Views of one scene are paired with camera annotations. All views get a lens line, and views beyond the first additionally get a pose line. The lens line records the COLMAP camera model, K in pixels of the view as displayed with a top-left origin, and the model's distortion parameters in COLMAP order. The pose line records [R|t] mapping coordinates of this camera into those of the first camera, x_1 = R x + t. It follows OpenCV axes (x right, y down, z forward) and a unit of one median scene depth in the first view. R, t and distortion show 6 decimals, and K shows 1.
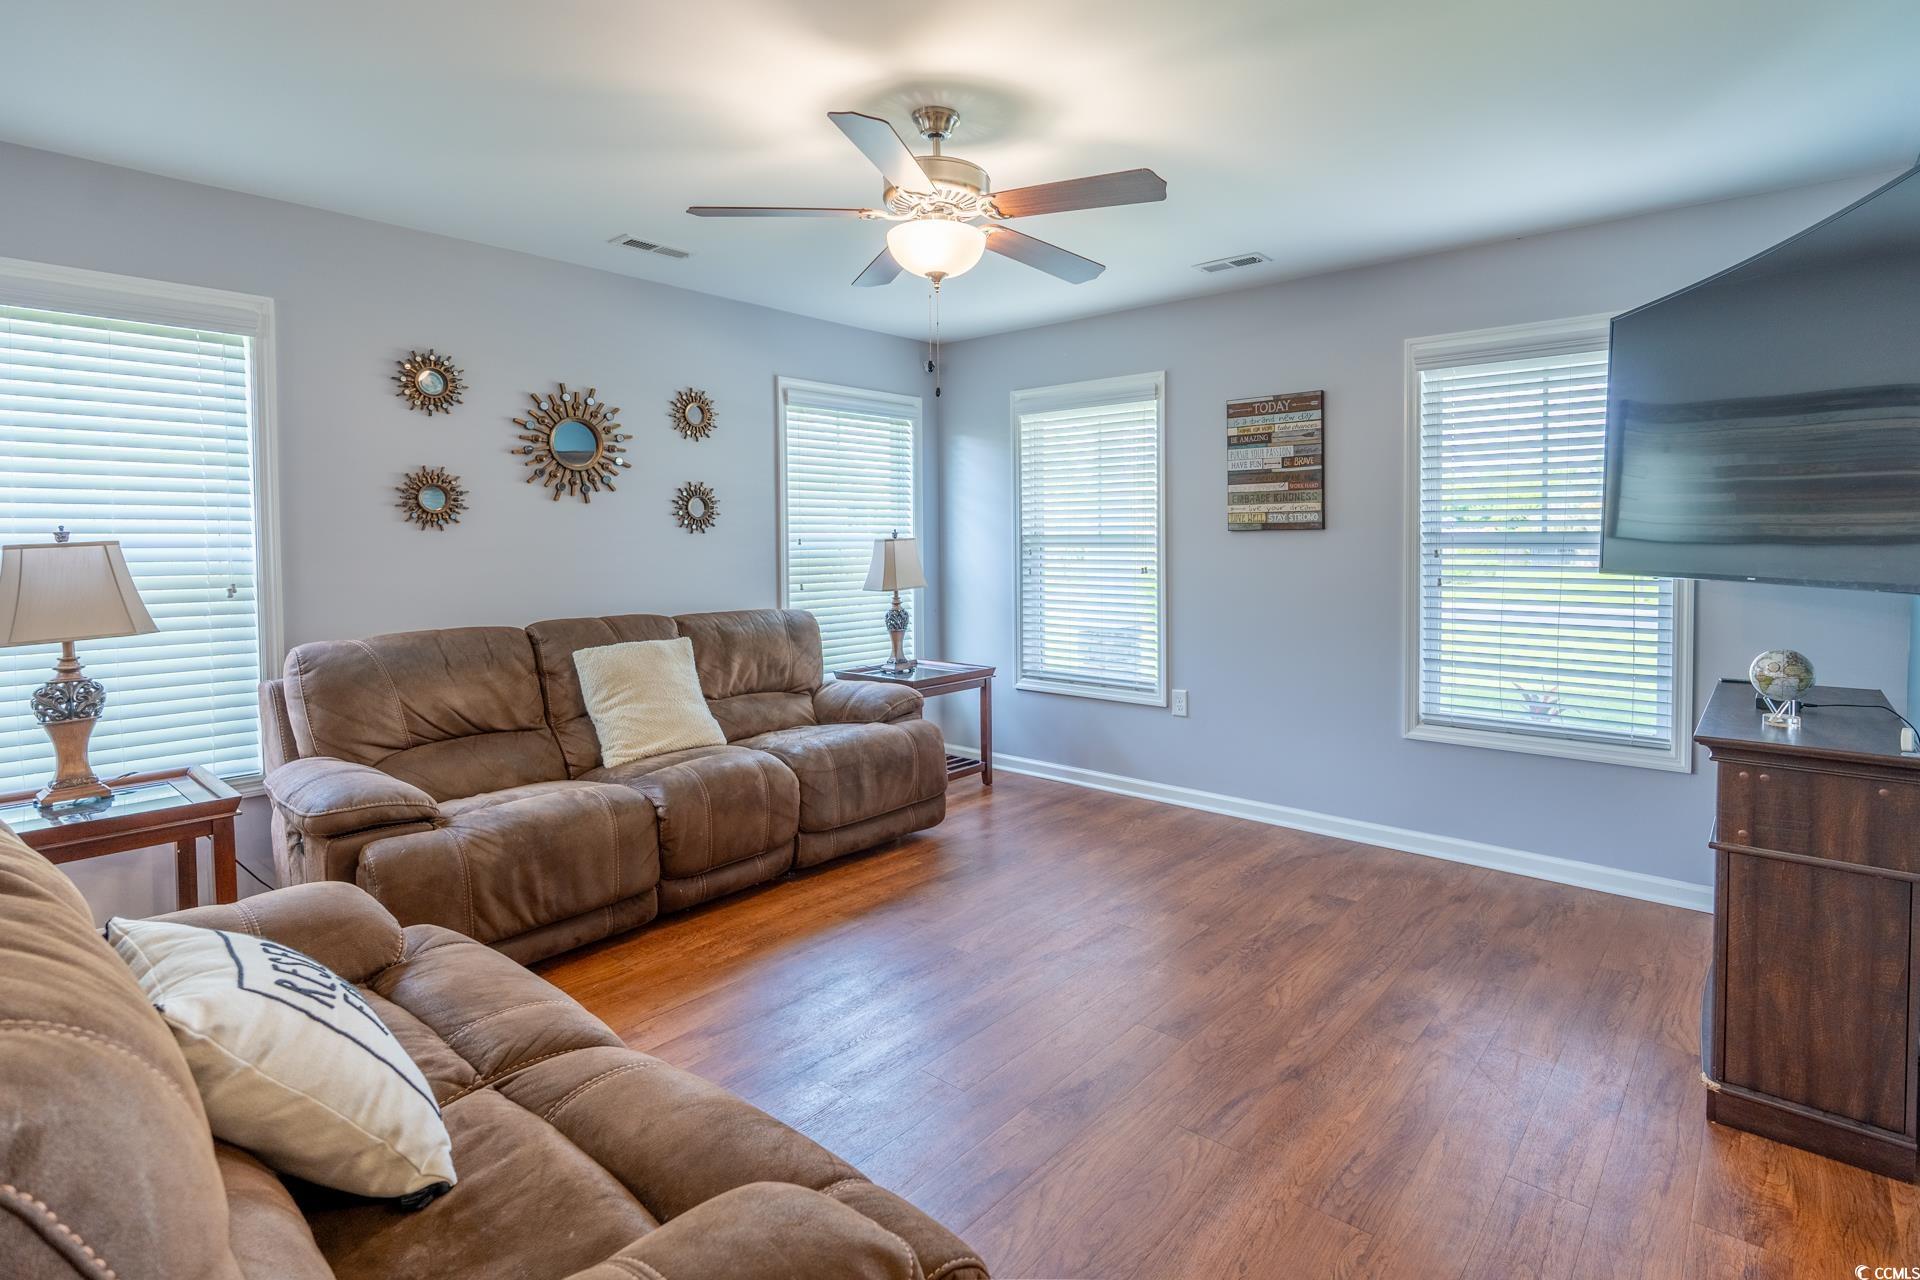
lens RADIAL K [[949.7, 0, 1036.2], [0, 949.7, 559.7], [0, 0, 1]] dist [-0.006386, 0.002167]
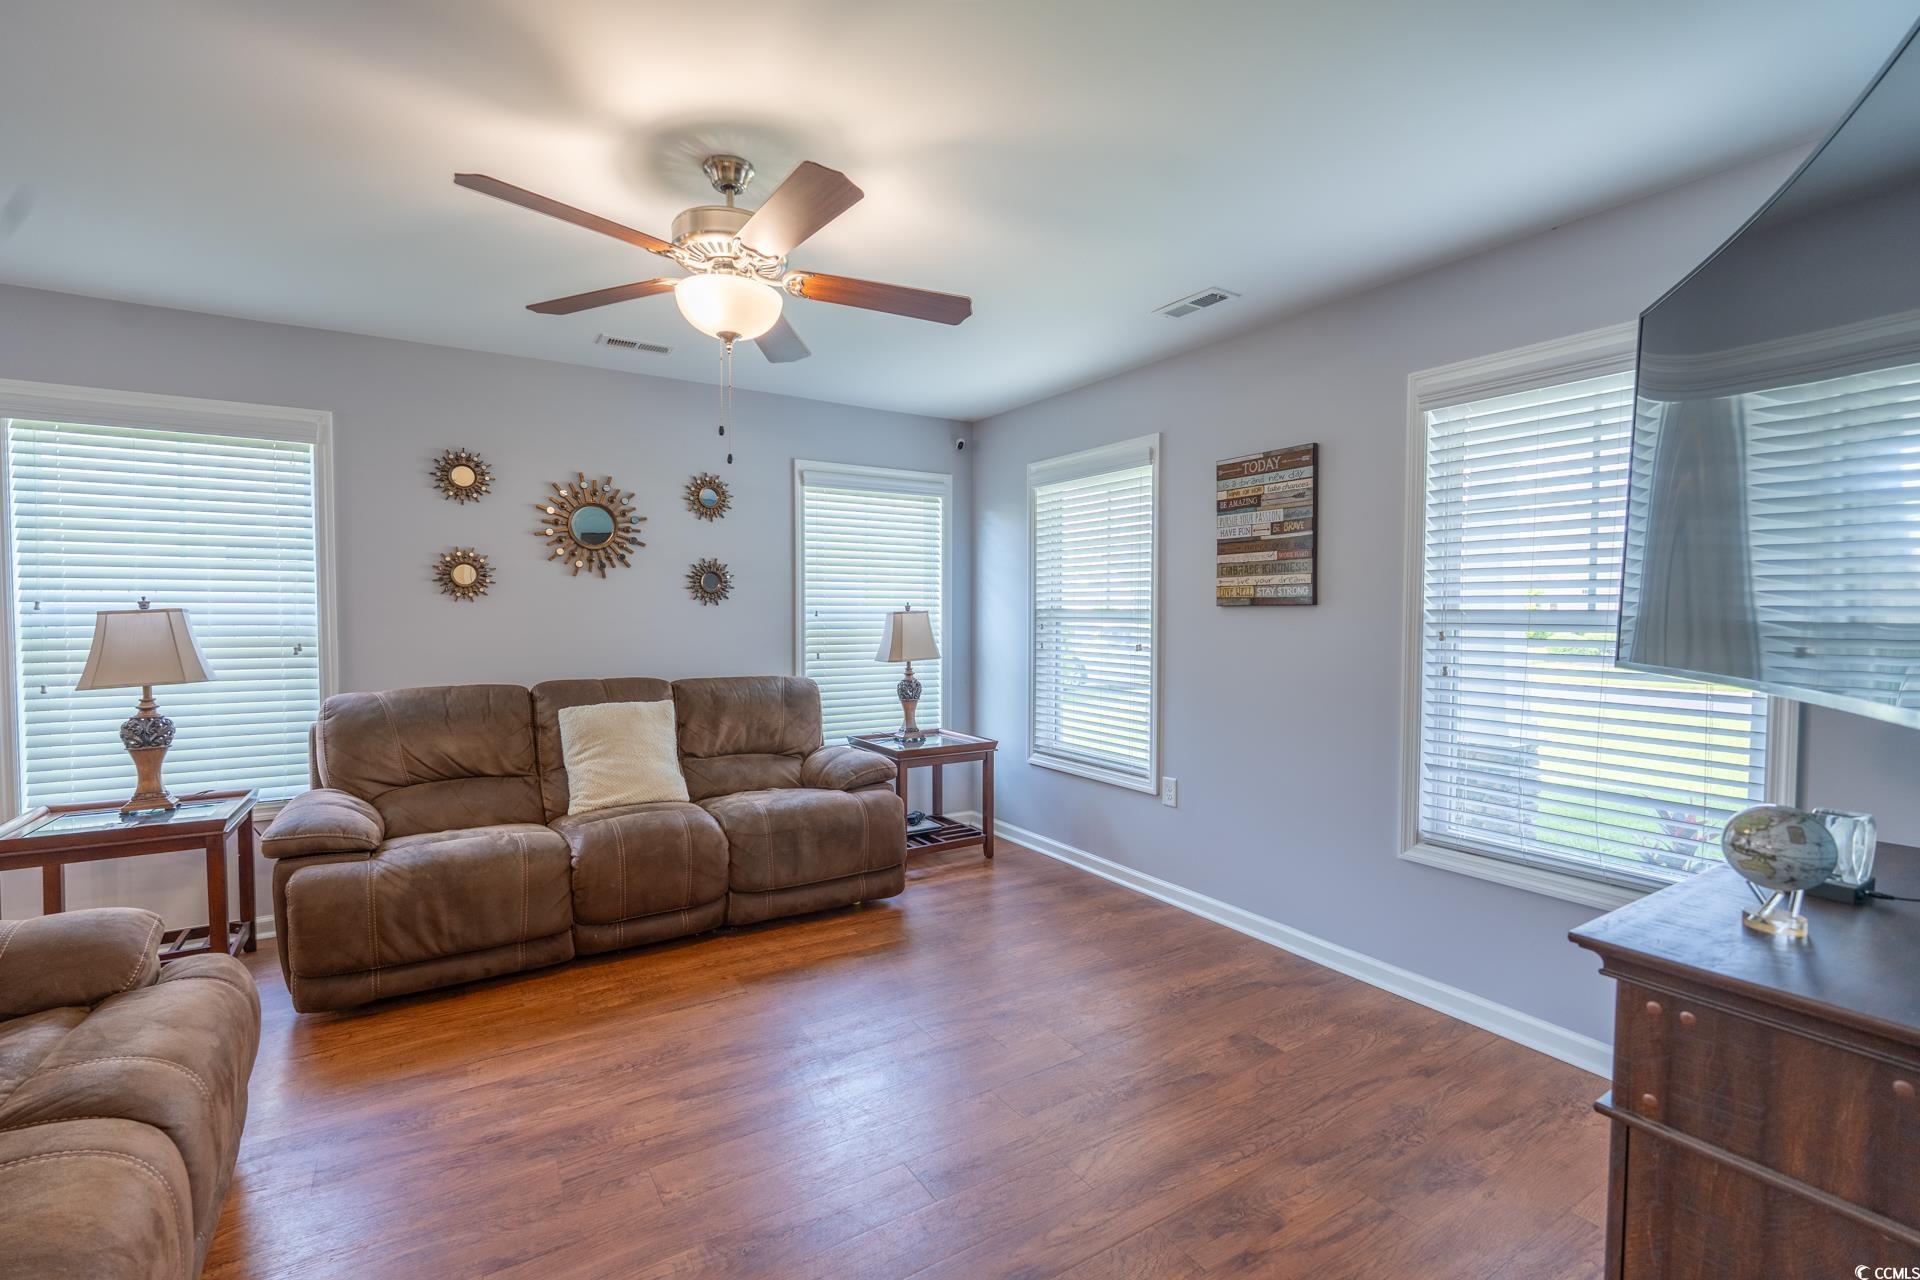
lens RADIAL K [[854.0, 0, 956.8], [0, 854.0, 638.4], [0, 0, 1]] dist [-0.005365, 0.001122]
pose [[0.945855, 0.018721, -0.324048, 0.258463], [-0.015358, 0.999798, 0.012934, -0.007215], [0.324225, -0.007257, 0.945952, 0.172454]]
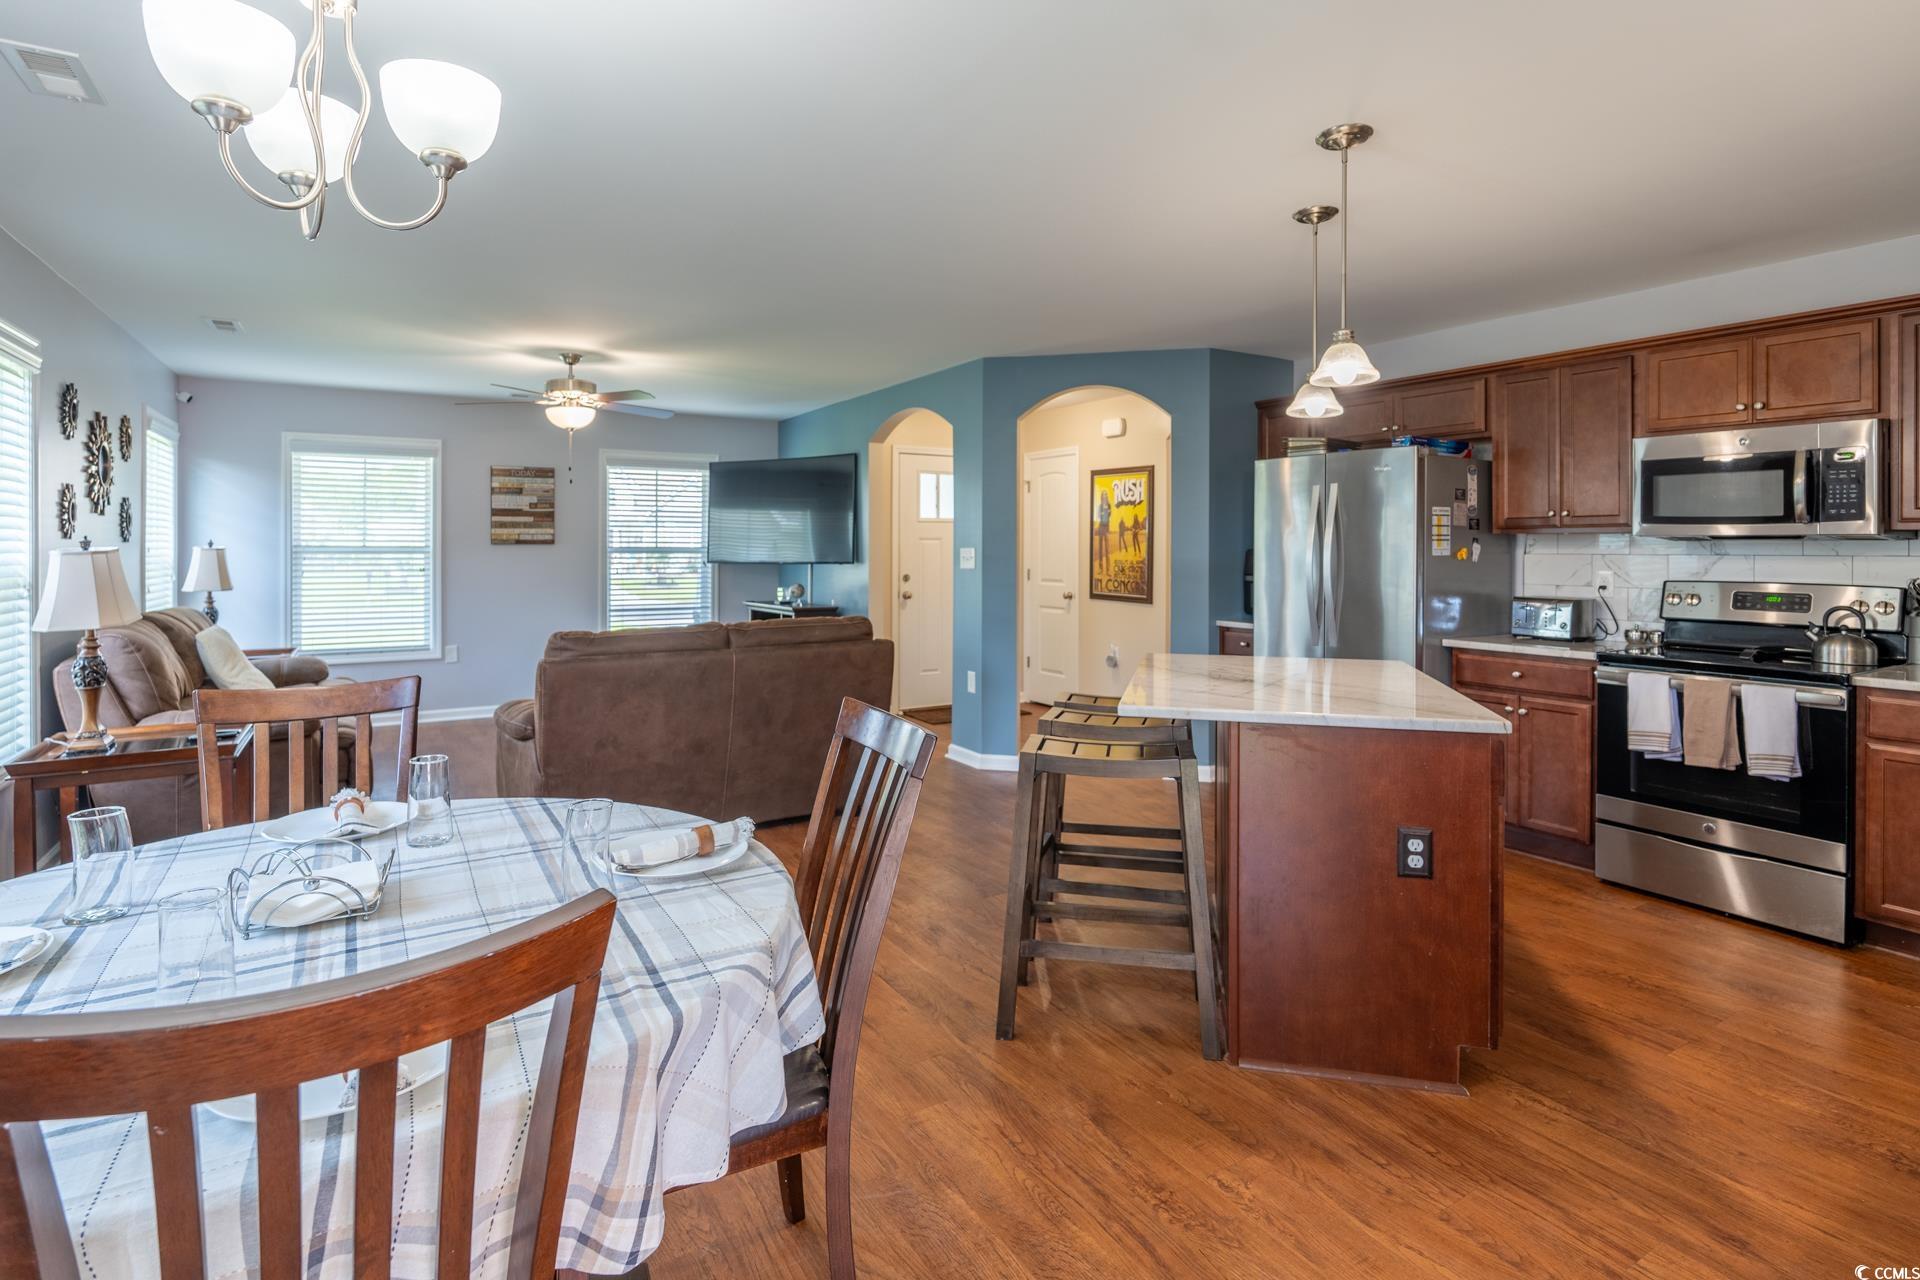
lens RADIAL K [[957.5, 0, 957.5], [0, 957.5, 560.2], [0, 0, 1]] dist [-0.003159, 0.001042]
pose [[0.342353, -0.007908, 0.939538, -1.212515], [0.017900, 0.999838, 0.001894, 0.010206], [-0.939401, 0.016169, 0.342439, -0.372881]]
